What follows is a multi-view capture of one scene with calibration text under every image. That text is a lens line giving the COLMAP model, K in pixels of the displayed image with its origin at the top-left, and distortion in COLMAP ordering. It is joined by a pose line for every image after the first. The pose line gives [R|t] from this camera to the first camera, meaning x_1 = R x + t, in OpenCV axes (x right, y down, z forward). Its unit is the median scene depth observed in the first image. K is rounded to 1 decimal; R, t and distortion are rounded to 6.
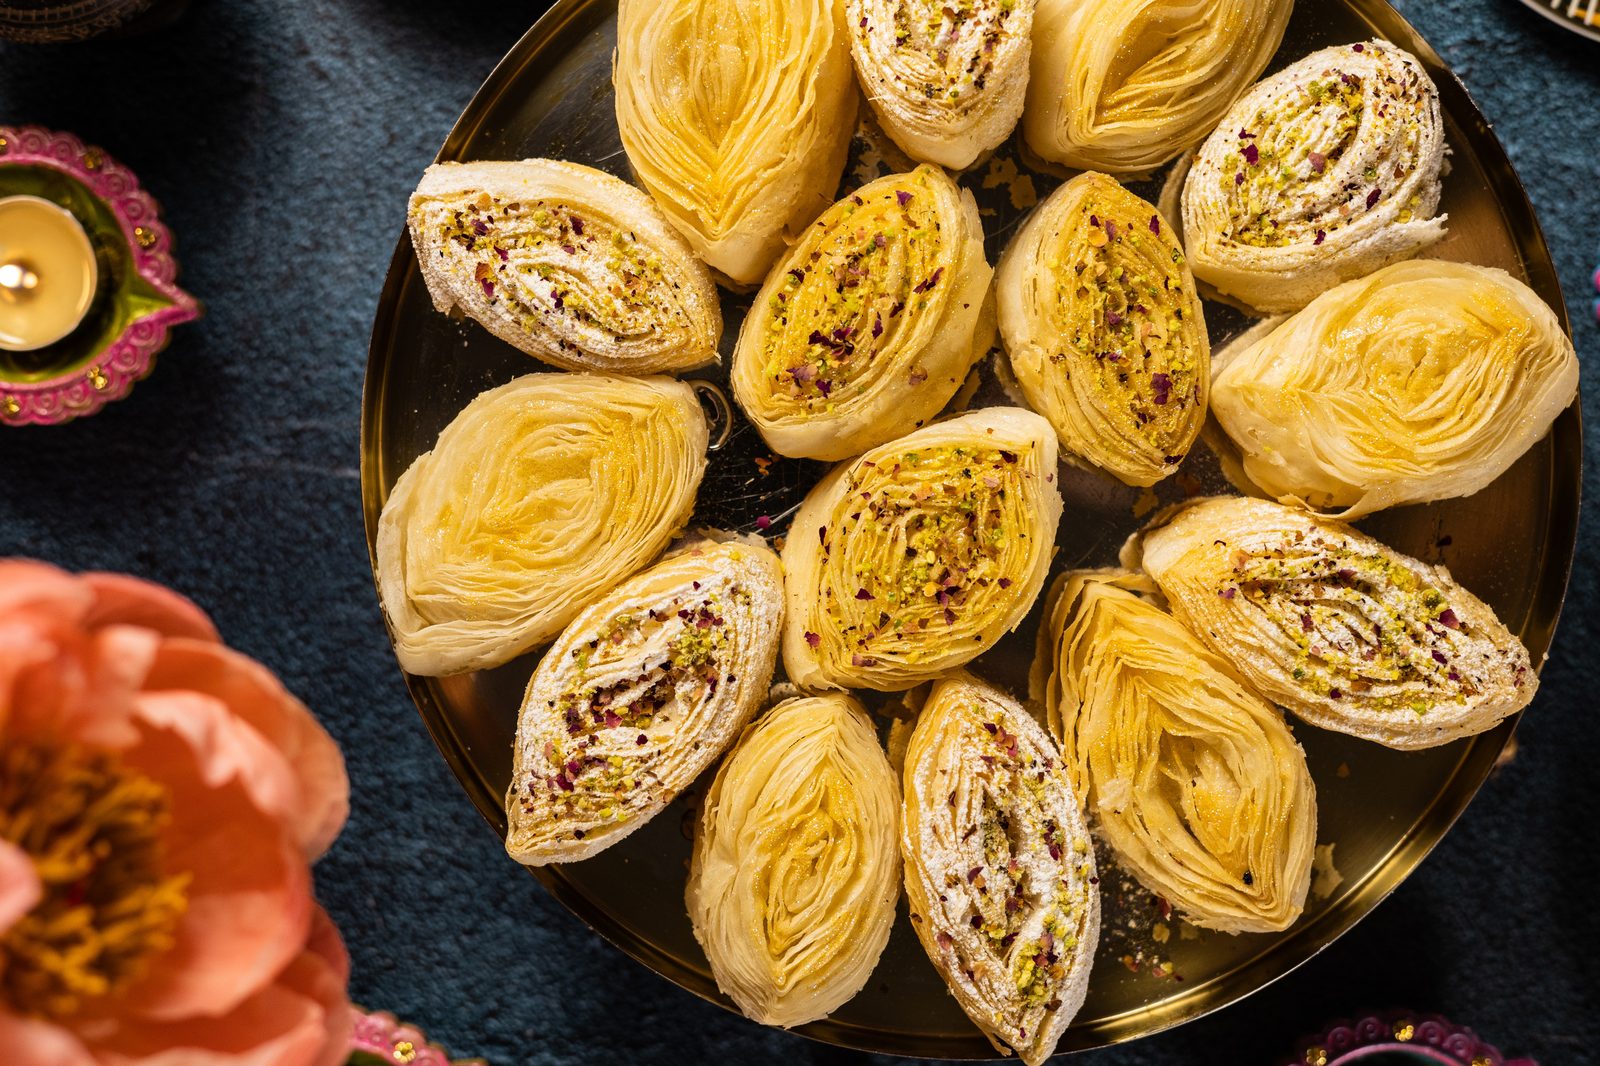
lens RADIAL K [[2415.1, 0, 800.0], [0, 2415.1, 533.0], [0, 0, 1]] dist [0.014432, -0.020064]
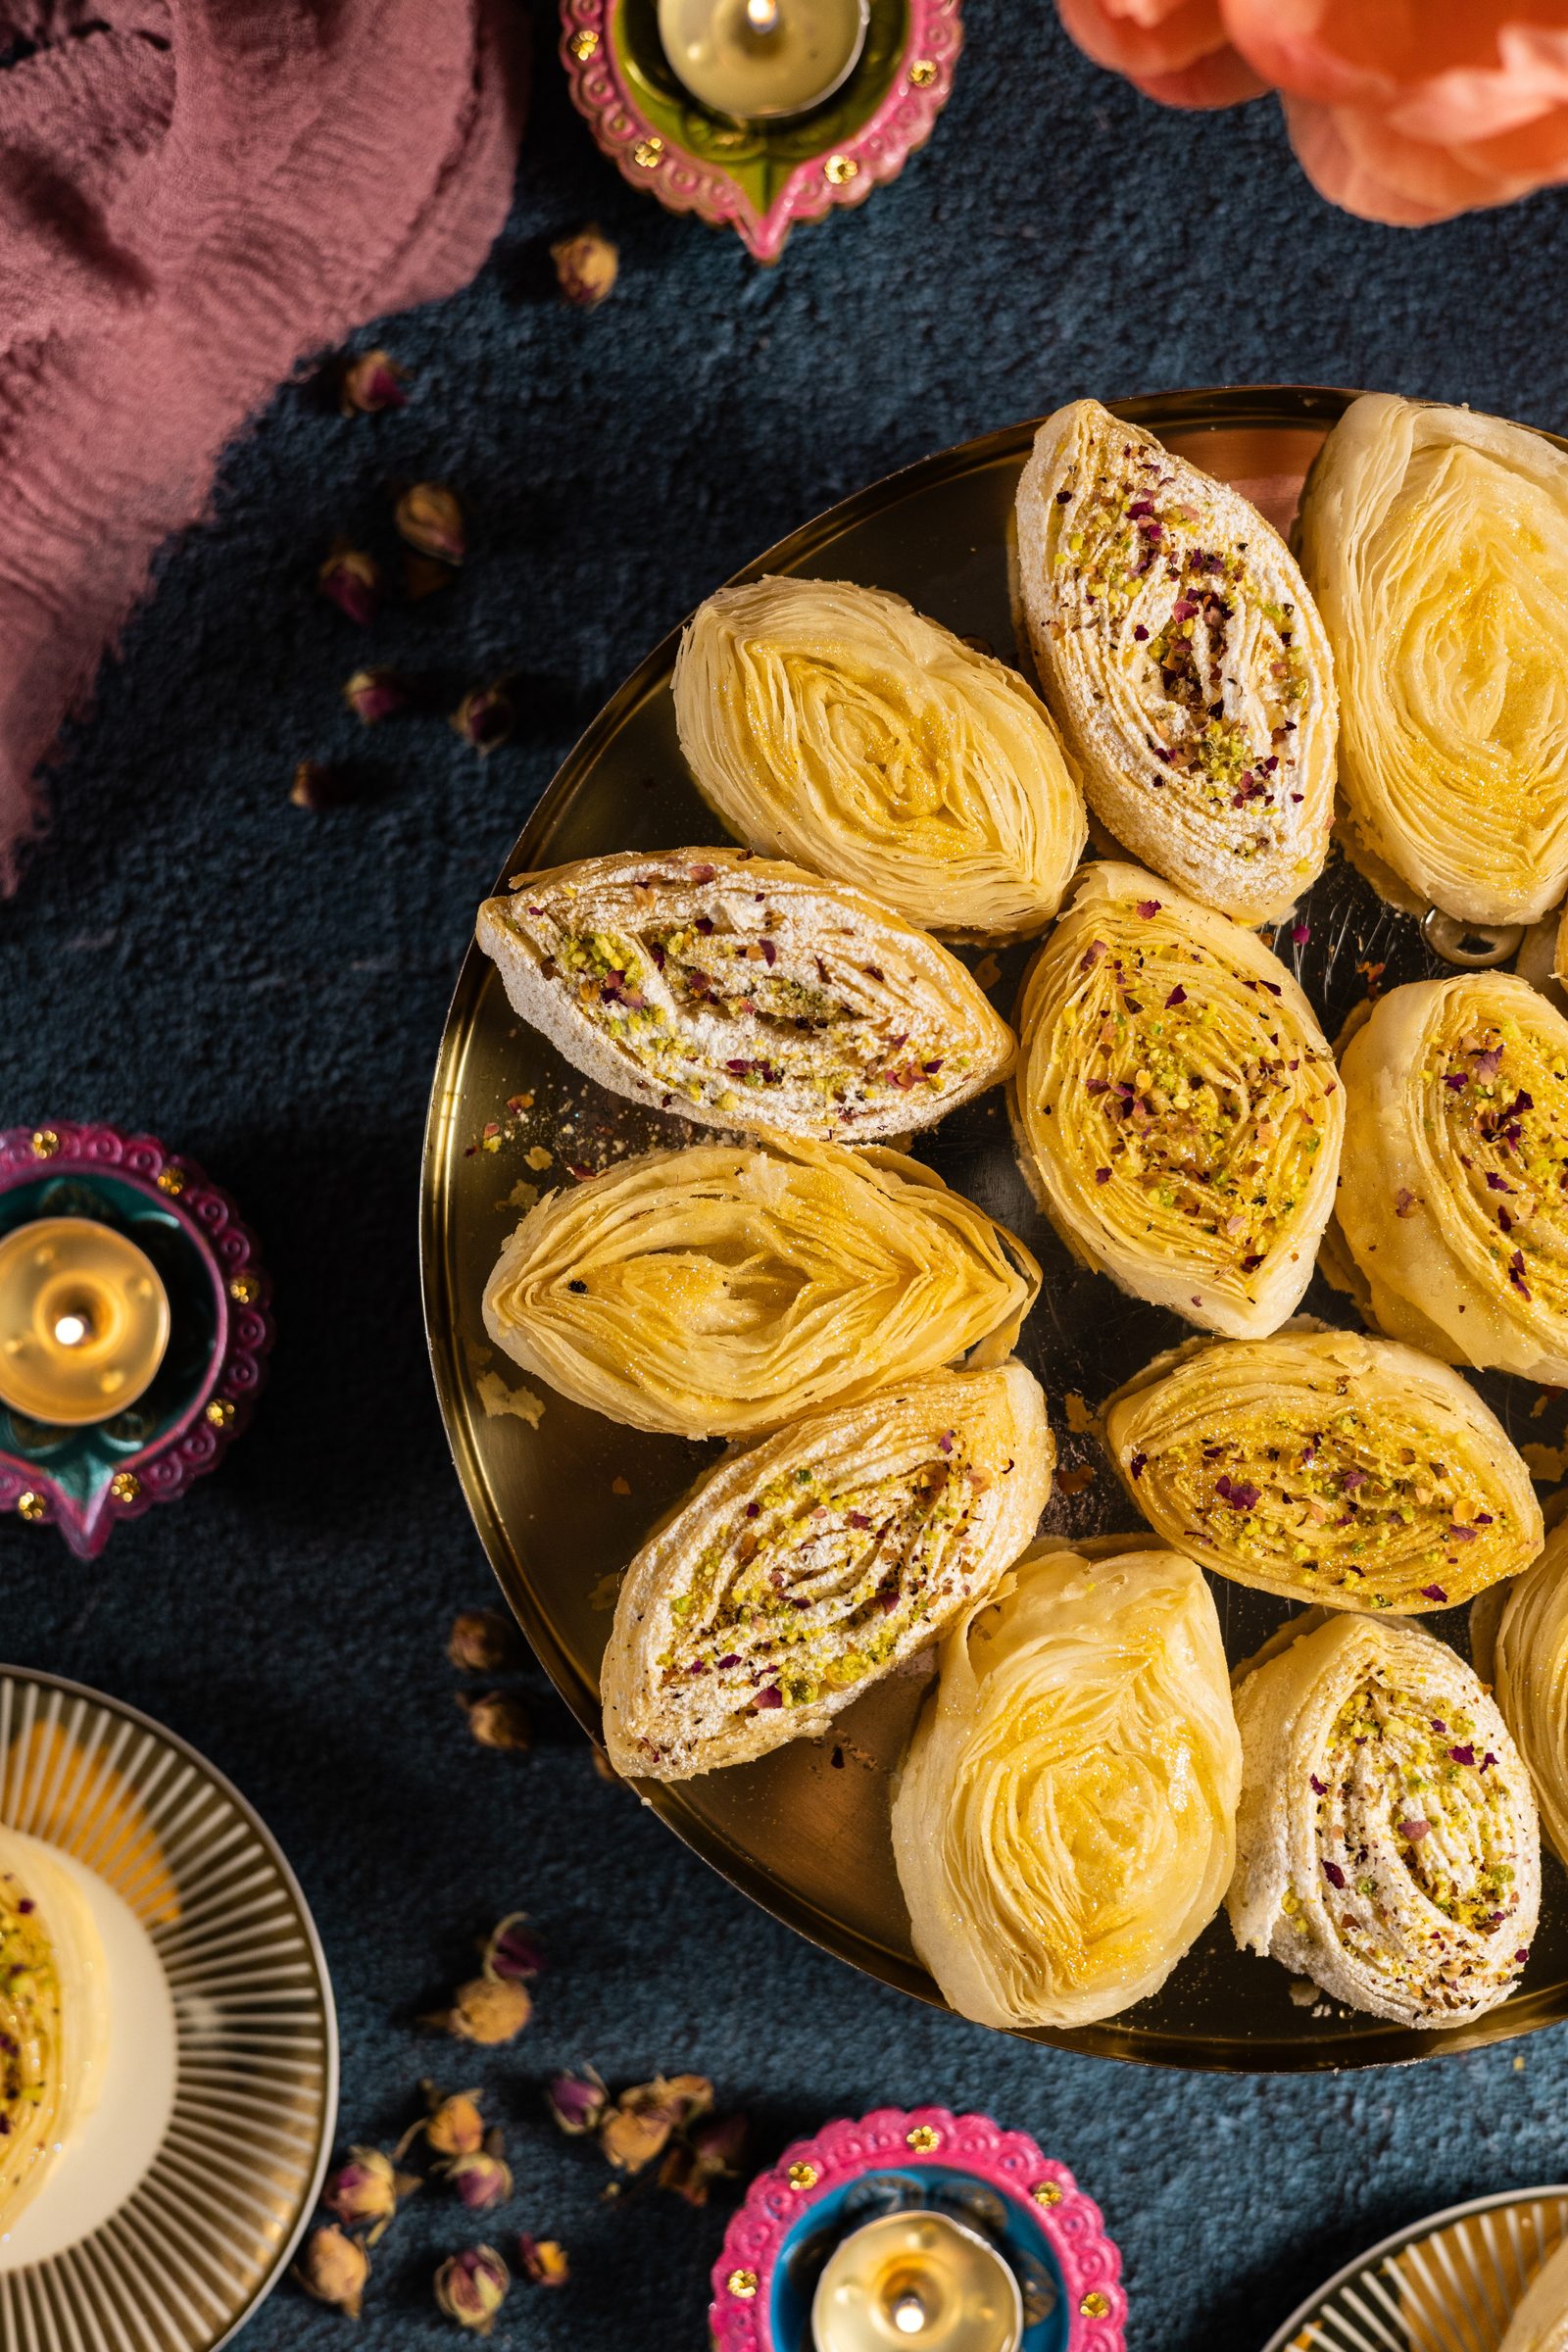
lens RADIAL K [[3550.2, 0, 784.0], [0, 3550.2, 1176.0], [0, 0, 1]] dist [0.014432, -0.020064]
pose [[-0.464225, 0.885651, -0.010843, 0.139728], [-0.885670, -0.464292, -0.004574, 0.109549], [-0.009086, 0.007480, 0.999931, -0.064222]]
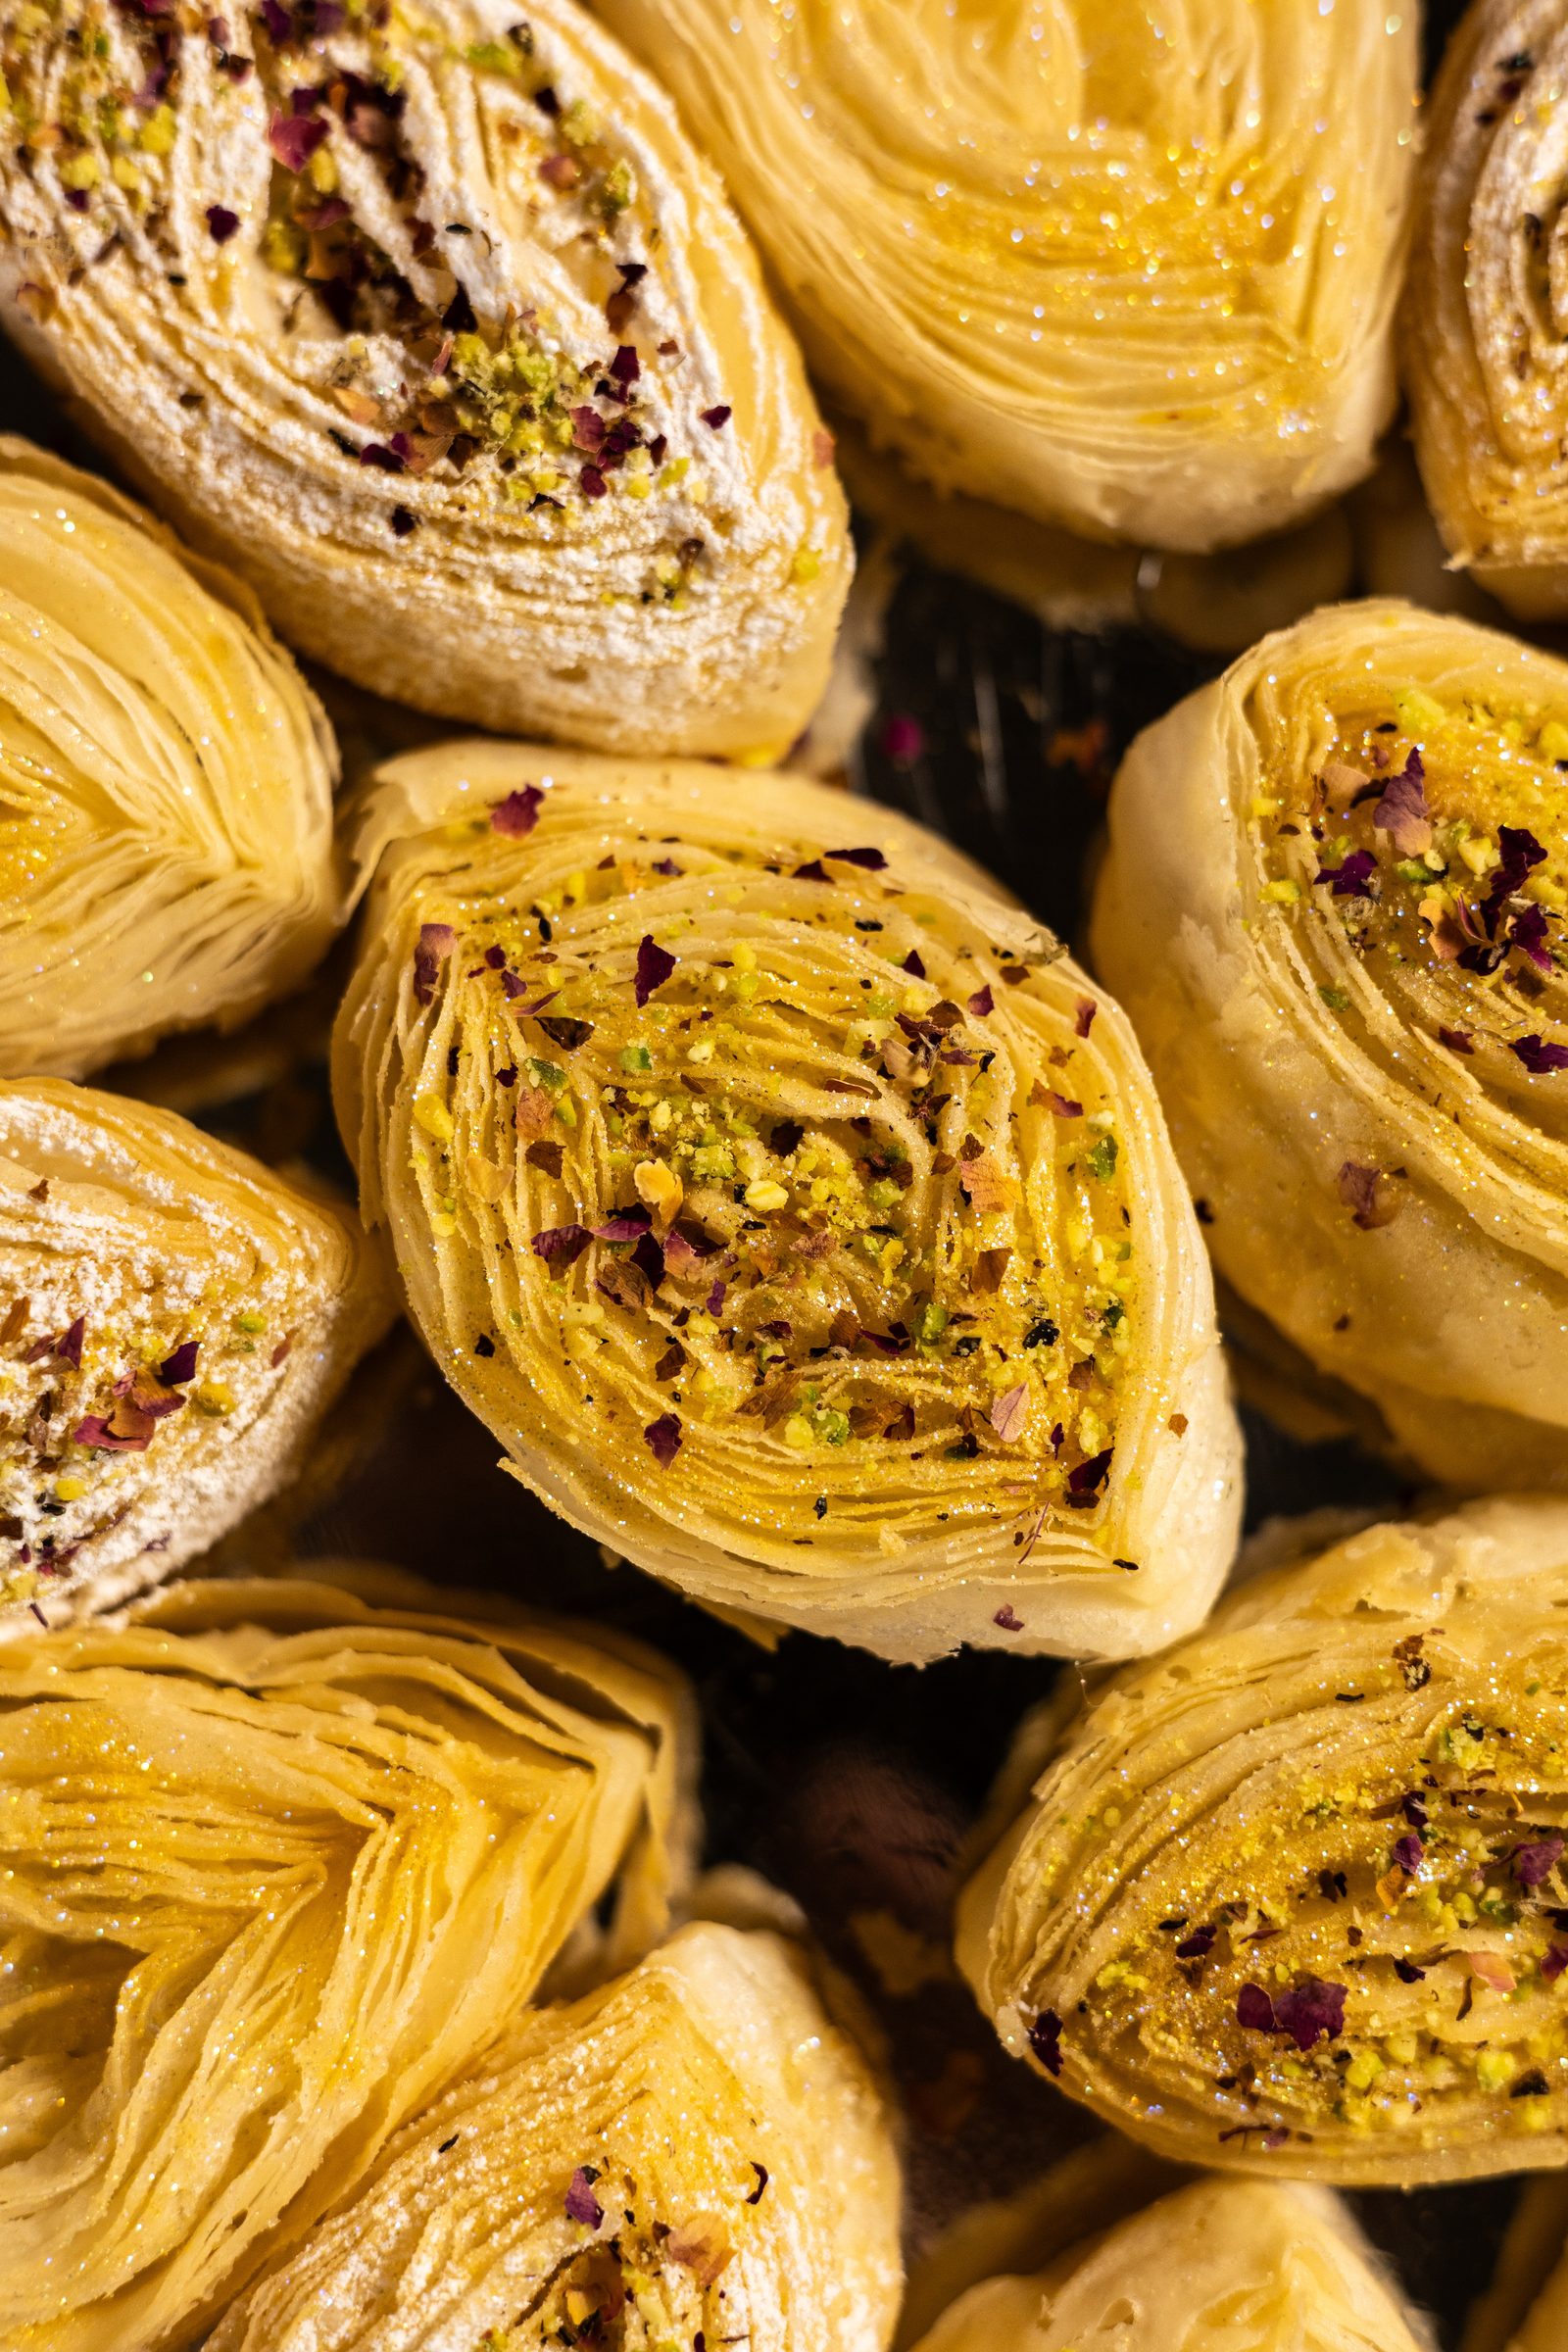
lens RADIAL K [[3984.4, 0, 784.0], [0, 3984.4, 1176.0], [0, 0, 1]] dist [-0.052919, 0.028703]
pose [[-0.056527, 0.994933, -0.083143, 0.091780], [-0.998399, -0.056508, 0.002580, 0.006662], [-0.002131, 0.083156, 0.996534, 0.507847]]
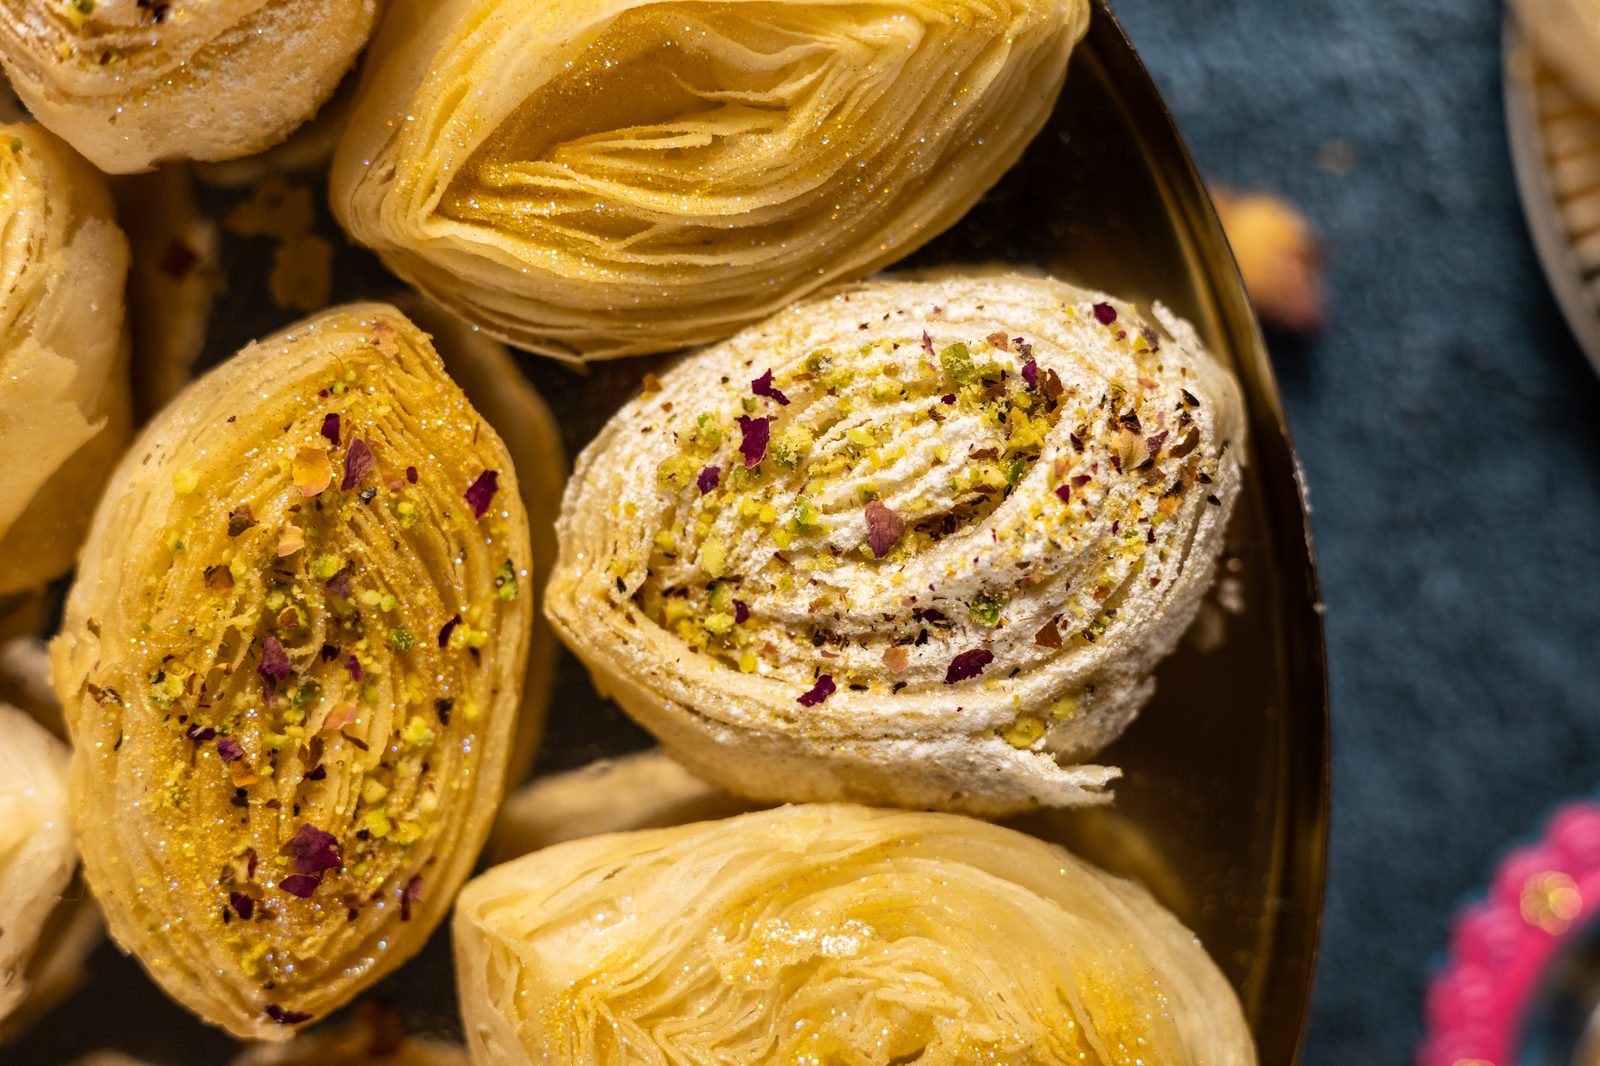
lens RADIAL K [[2710.4, 0, 800.4], [0, 2710.4, 500.9], [0, 0, 1]] dist [-0.052919, 0.028703]
pose [[0.906141, 0.422698, 0.015339, 0.192218], [-0.422885, 0.904596, 0.053612, -0.176244], [0.008787, -0.055067, 0.998444, 0.540619]]
